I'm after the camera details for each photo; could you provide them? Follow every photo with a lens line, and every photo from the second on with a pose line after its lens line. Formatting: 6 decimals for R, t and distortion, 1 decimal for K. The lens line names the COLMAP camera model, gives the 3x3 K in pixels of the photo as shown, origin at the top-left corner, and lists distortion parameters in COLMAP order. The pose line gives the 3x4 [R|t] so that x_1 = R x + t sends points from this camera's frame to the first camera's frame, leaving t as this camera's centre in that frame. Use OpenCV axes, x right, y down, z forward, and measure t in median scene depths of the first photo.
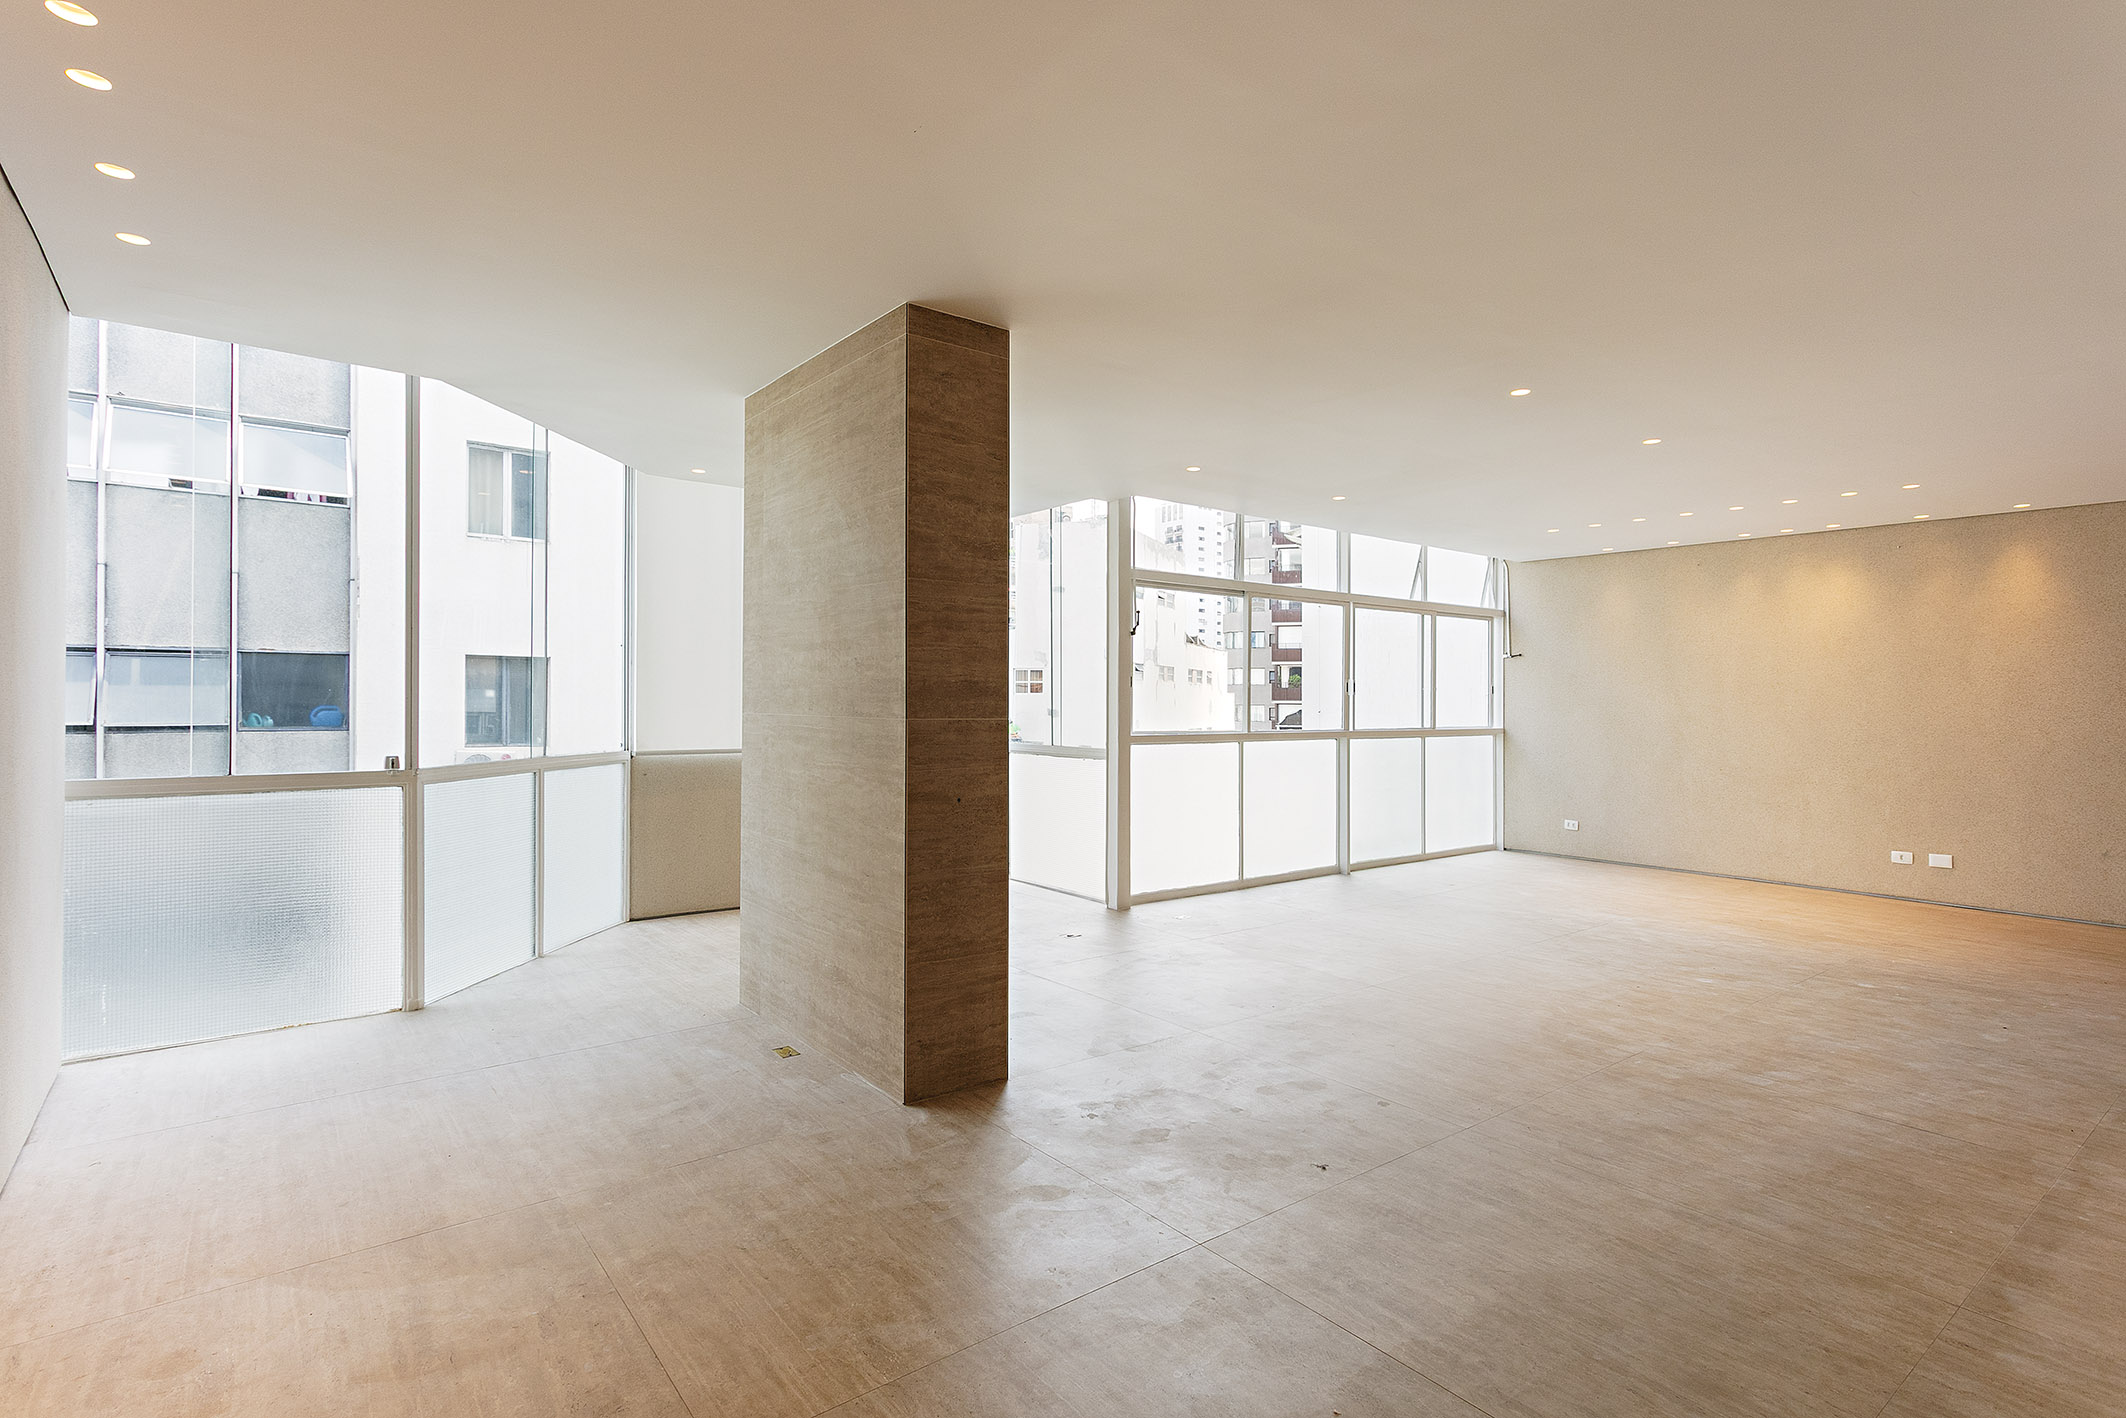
lens RADIAL K [[1178.2, 0, 980.0], [0, 1178.2, 650.1], [0, 0, 1]] dist [0.003370, 0.003762]
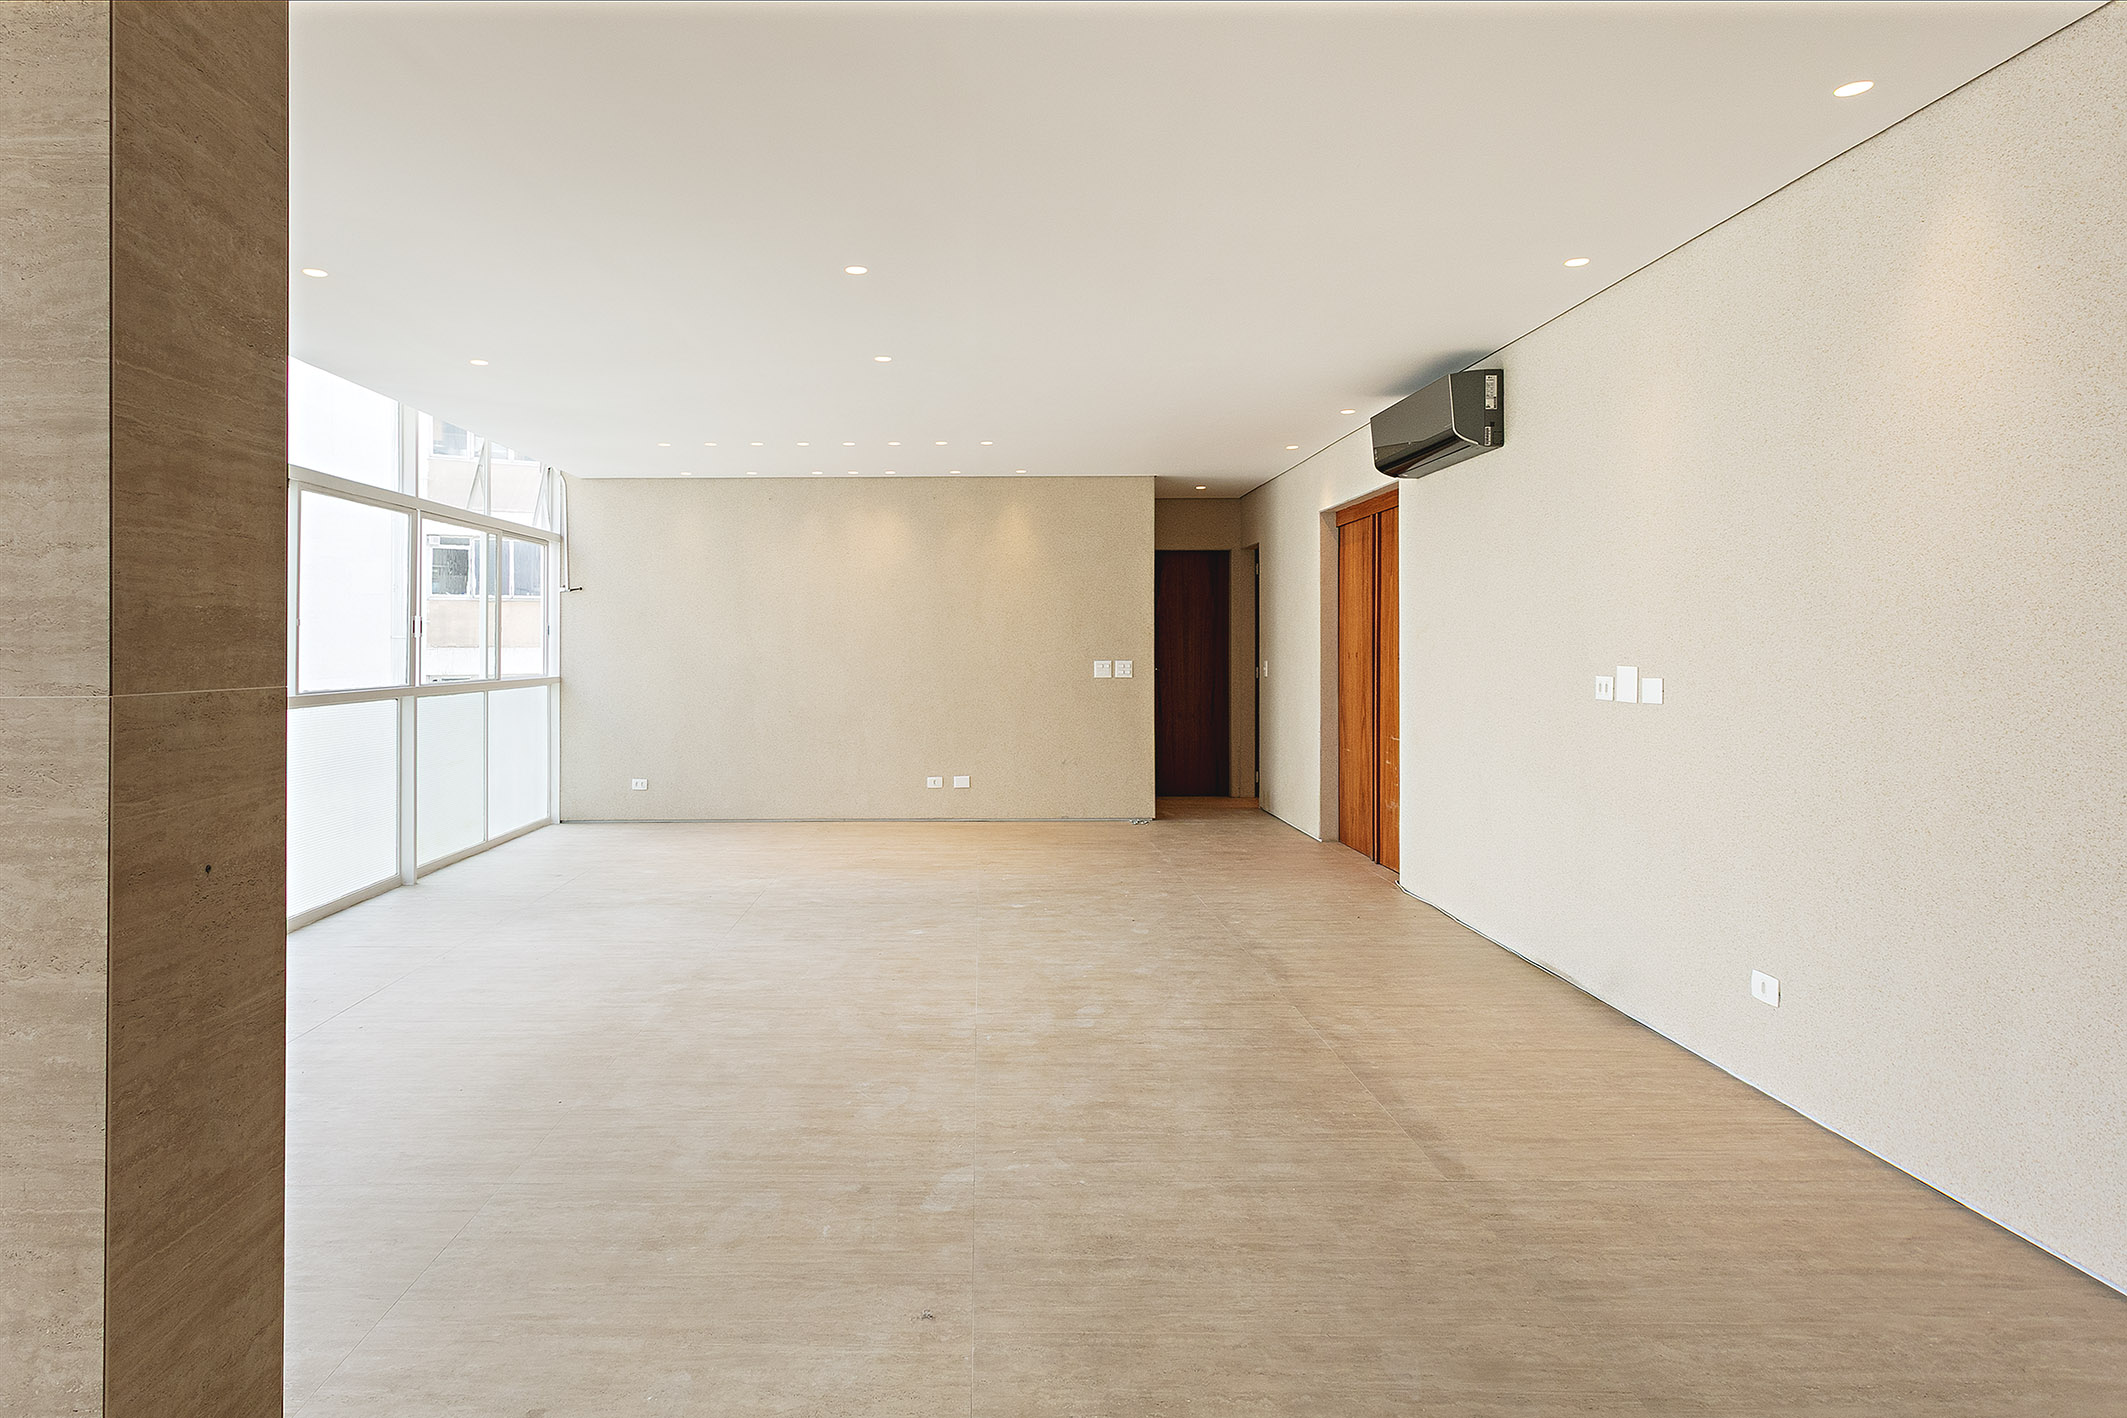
lens RADIAL K [[1273.3, 0, 1033.0], [0, 1273.3, 606.5], [0, 0, 1]] dist [0.005740, 0.002499]
pose [[0.533291, 0.014117, 0.845814, -0.261283], [-0.025260, 0.999681, -0.000759, 0.018044], [-0.845555, -0.020960, 0.533477, 0.462466]]
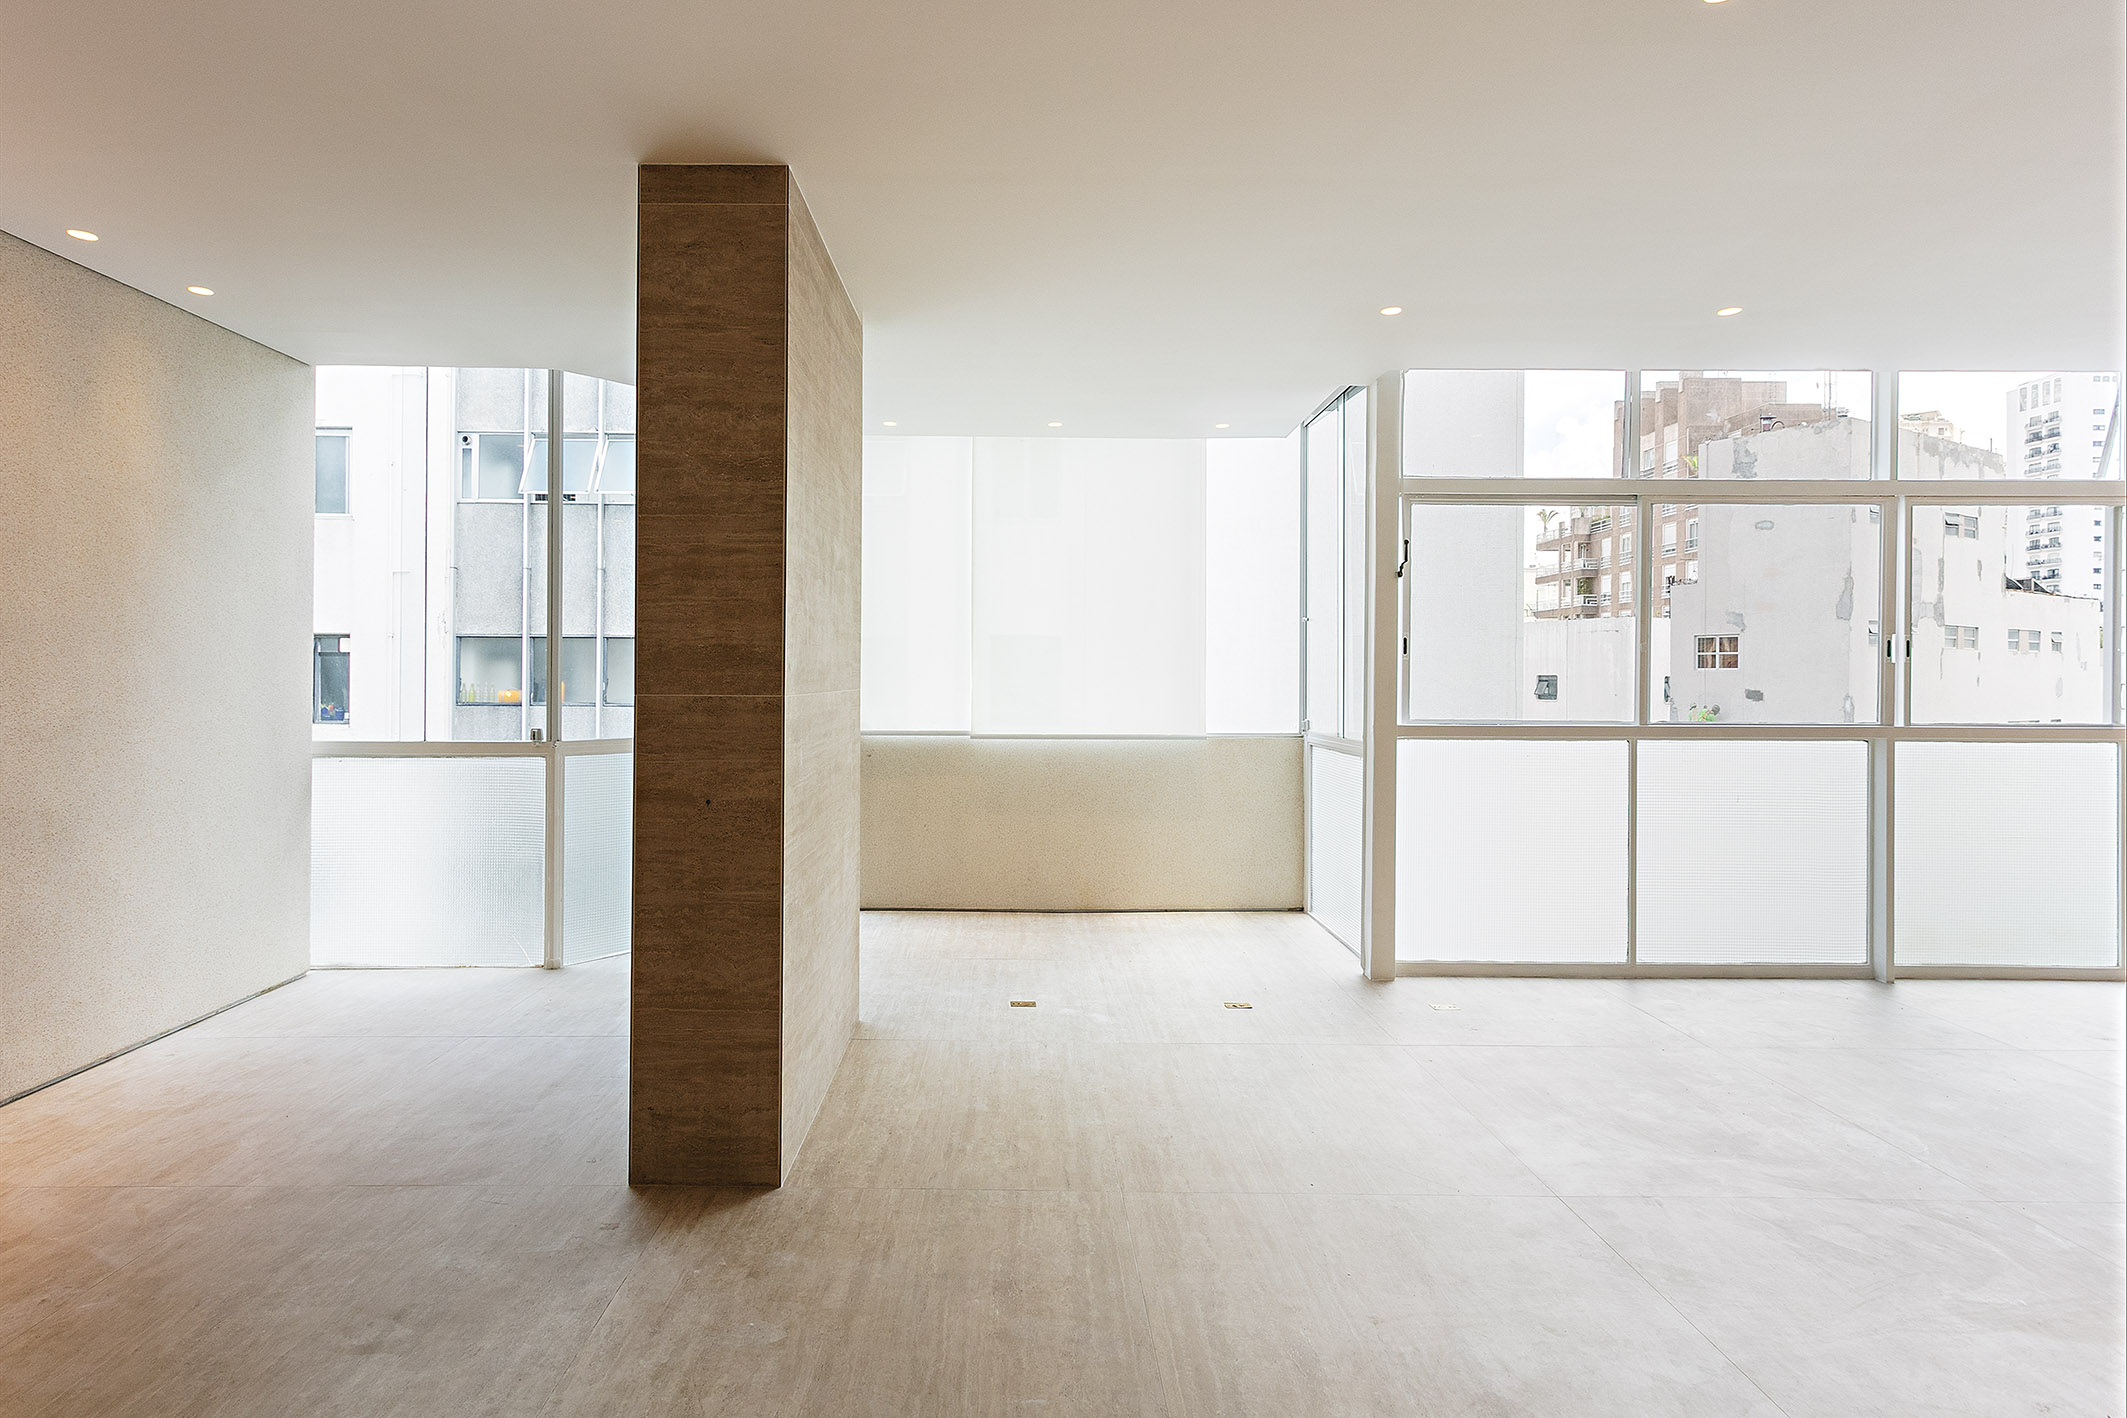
lens RADIAL K [[1178.8, 0, 980.5], [0, 1178.8, 650.1], [0, 0, 1]] dist [0.003370, 0.003762]
pose [[0.773613, -0.019404, -0.633361, 0.589643], [0.028998, 0.999568, 0.004797, 0.030176], [0.632994, -0.022077, 0.773842, 0.516255]]
